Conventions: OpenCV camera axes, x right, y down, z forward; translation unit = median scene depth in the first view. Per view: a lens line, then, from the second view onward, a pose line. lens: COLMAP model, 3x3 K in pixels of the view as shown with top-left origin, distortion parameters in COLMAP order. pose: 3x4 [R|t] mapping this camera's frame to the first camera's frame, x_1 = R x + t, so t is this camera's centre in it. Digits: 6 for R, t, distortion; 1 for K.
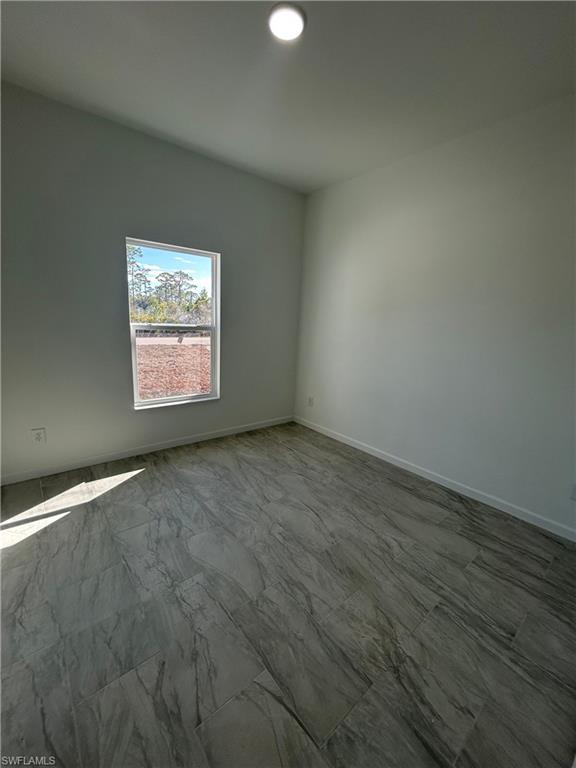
lens RADIAL K [[310.2, 0, 289.7], [0, 310.2, 382.8], [0, 0, 1]] dist [0.000495, 0.000235]
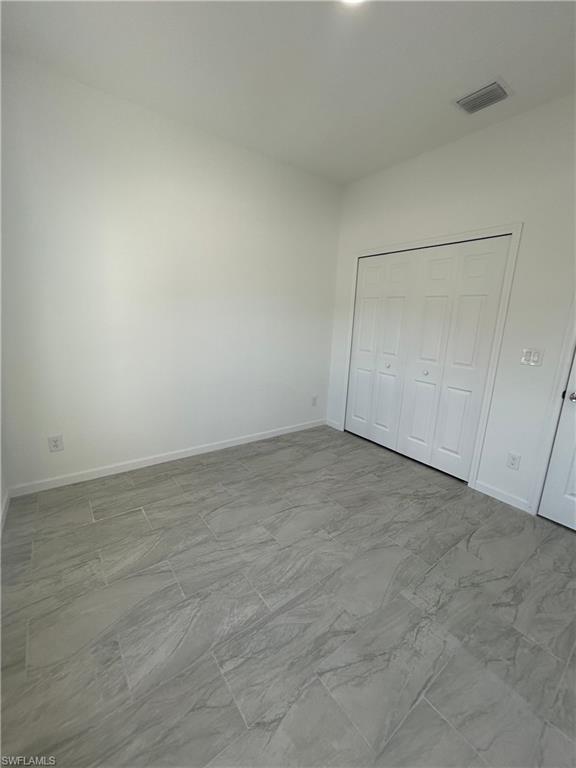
lens RADIAL K [[310.2, 0, 289.7], [0, 310.2, 382.8], [0, 0, 1]] dist [0.000495, 0.000235]
pose [[0.058713, -0.257351, 0.964533, -0.871095], [0.162743, 0.955741, 0.245099, -0.240229], [-0.984920, 0.142580, 0.097996, 0.949228]]
